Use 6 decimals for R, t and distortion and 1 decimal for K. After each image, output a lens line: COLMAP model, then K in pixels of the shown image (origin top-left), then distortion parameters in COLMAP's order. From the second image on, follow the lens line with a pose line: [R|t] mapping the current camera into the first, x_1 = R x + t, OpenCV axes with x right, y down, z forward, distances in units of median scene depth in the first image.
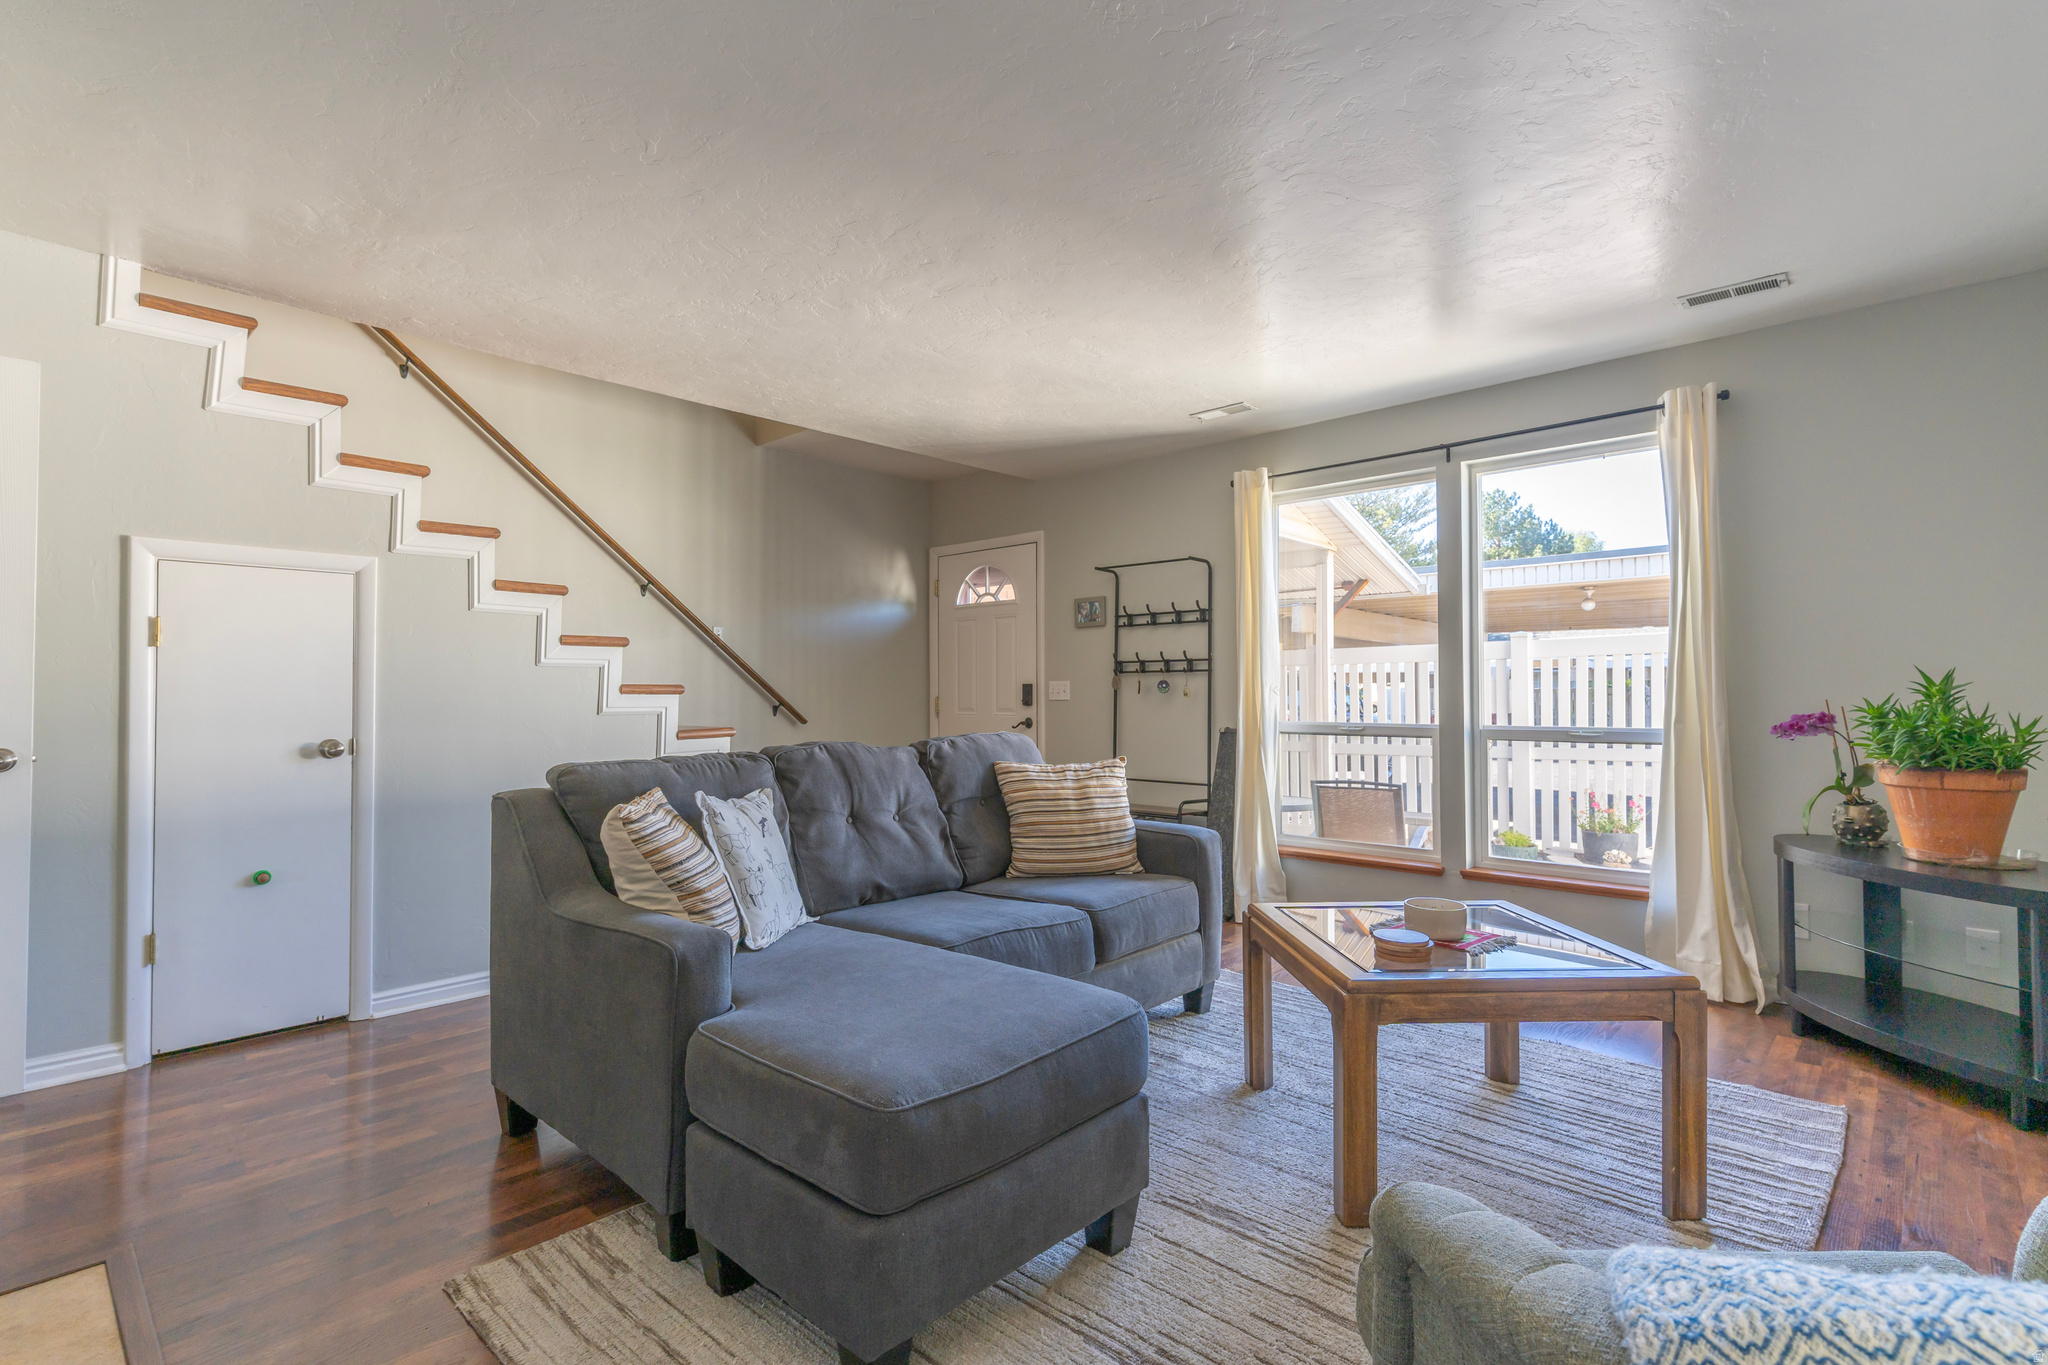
lens RADIAL K [[980.3, 0, 1020.0], [0, 980.3, 694.0], [0, 0, 1]] dist [-0.002368, 0.004074]
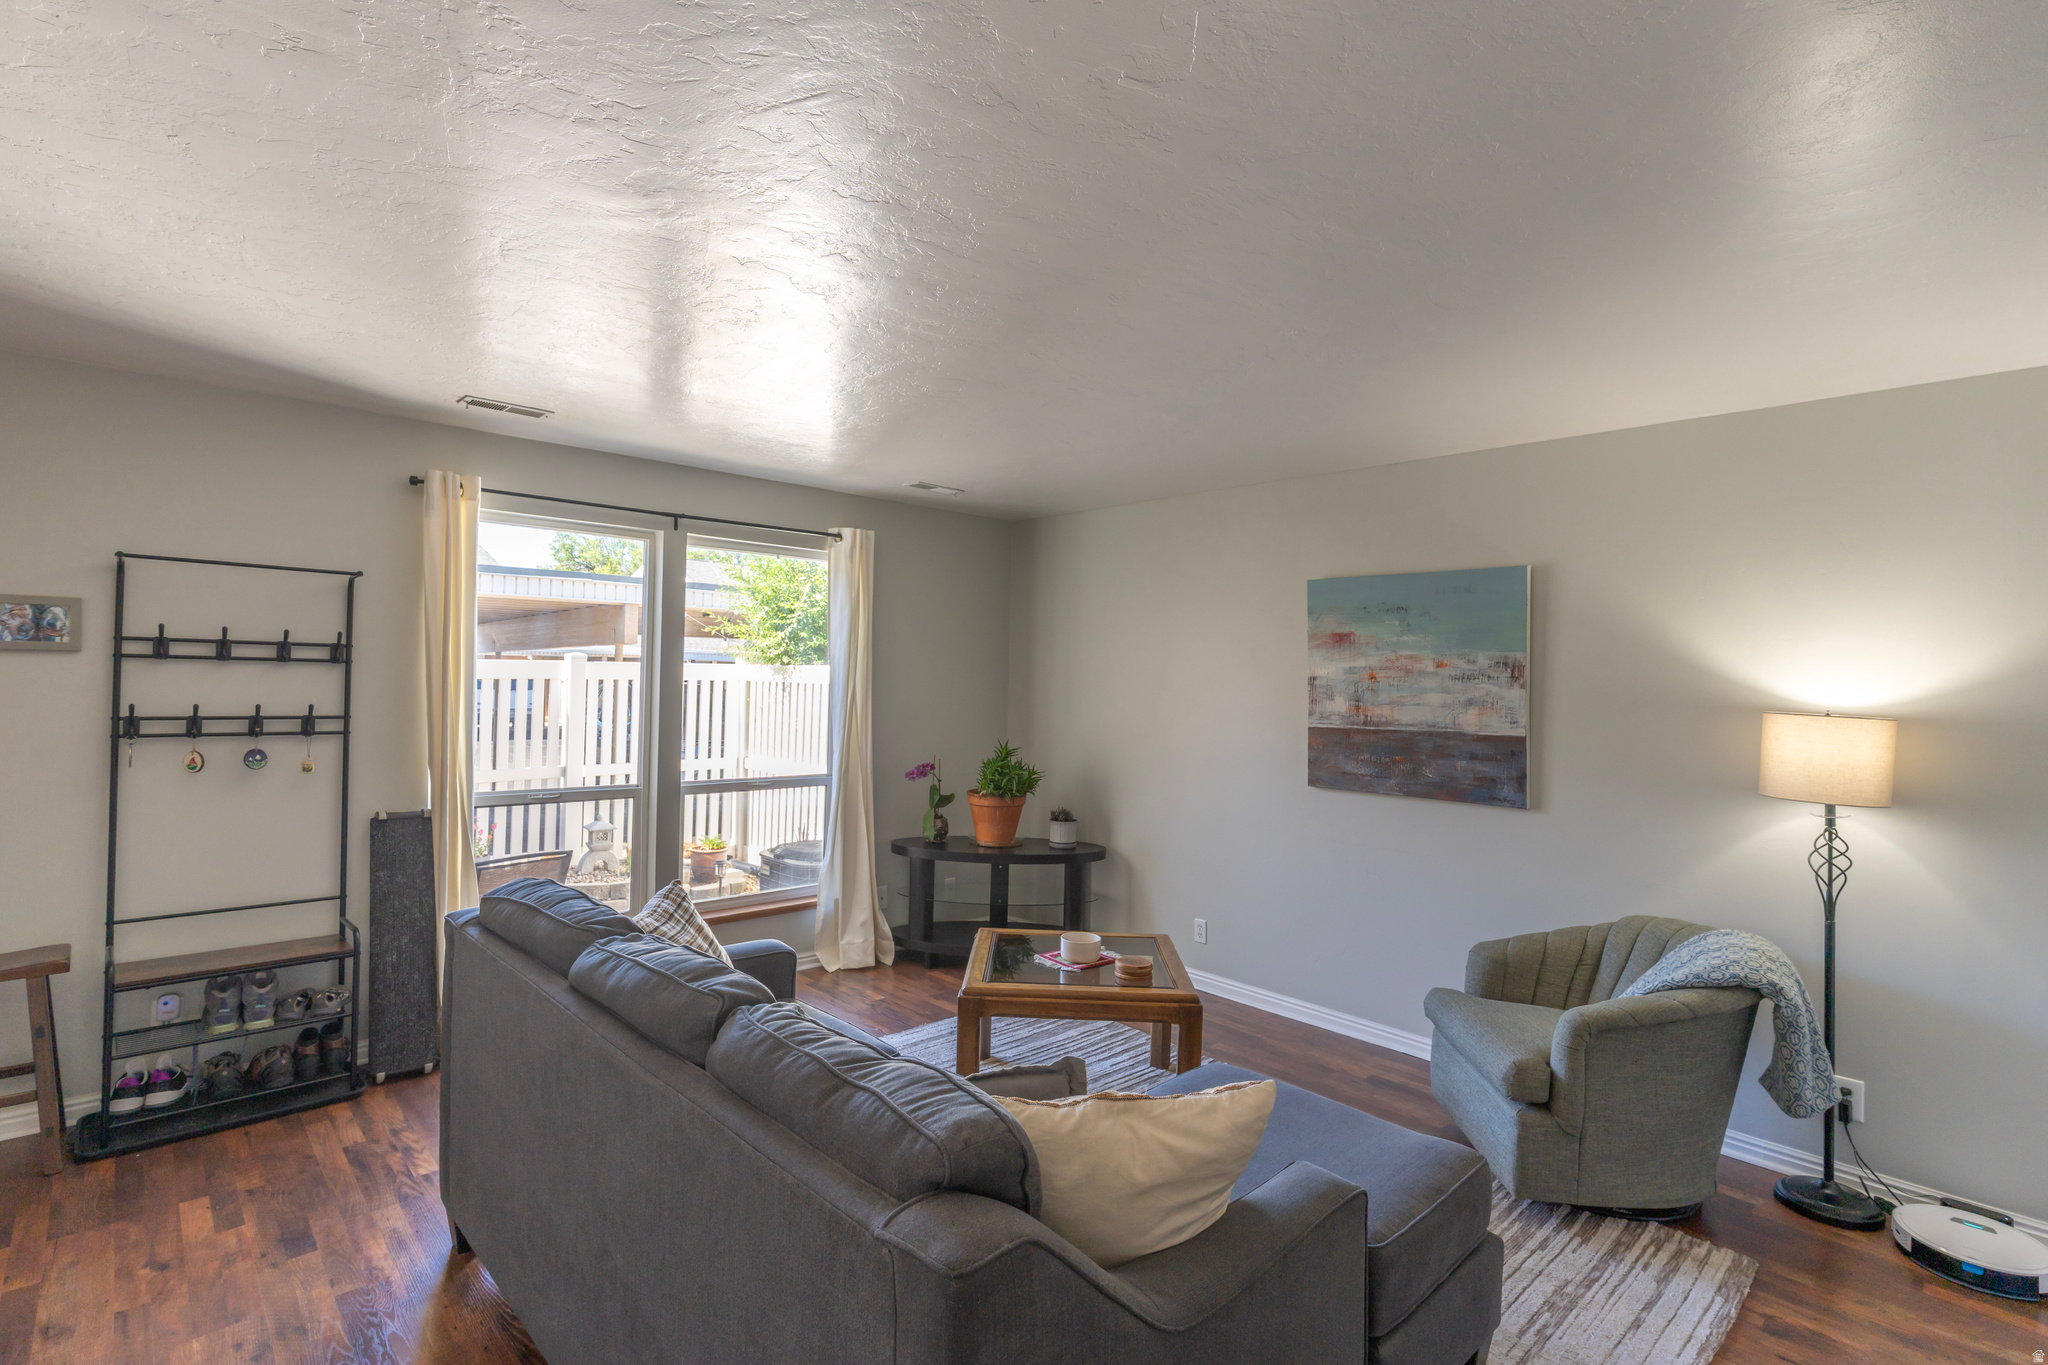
lens RADIAL K [[980.3, 0, 1020.4], [0, 980.3, 673.1], [0, 0, 1]] dist [-0.002368, 0.004074]
pose [[0.045250, 0.007499, 0.998948, -0.481531], [-0.029721, 0.999539, -0.006158, -0.076336], [-0.998533, -0.029411, 0.045452, 0.487948]]
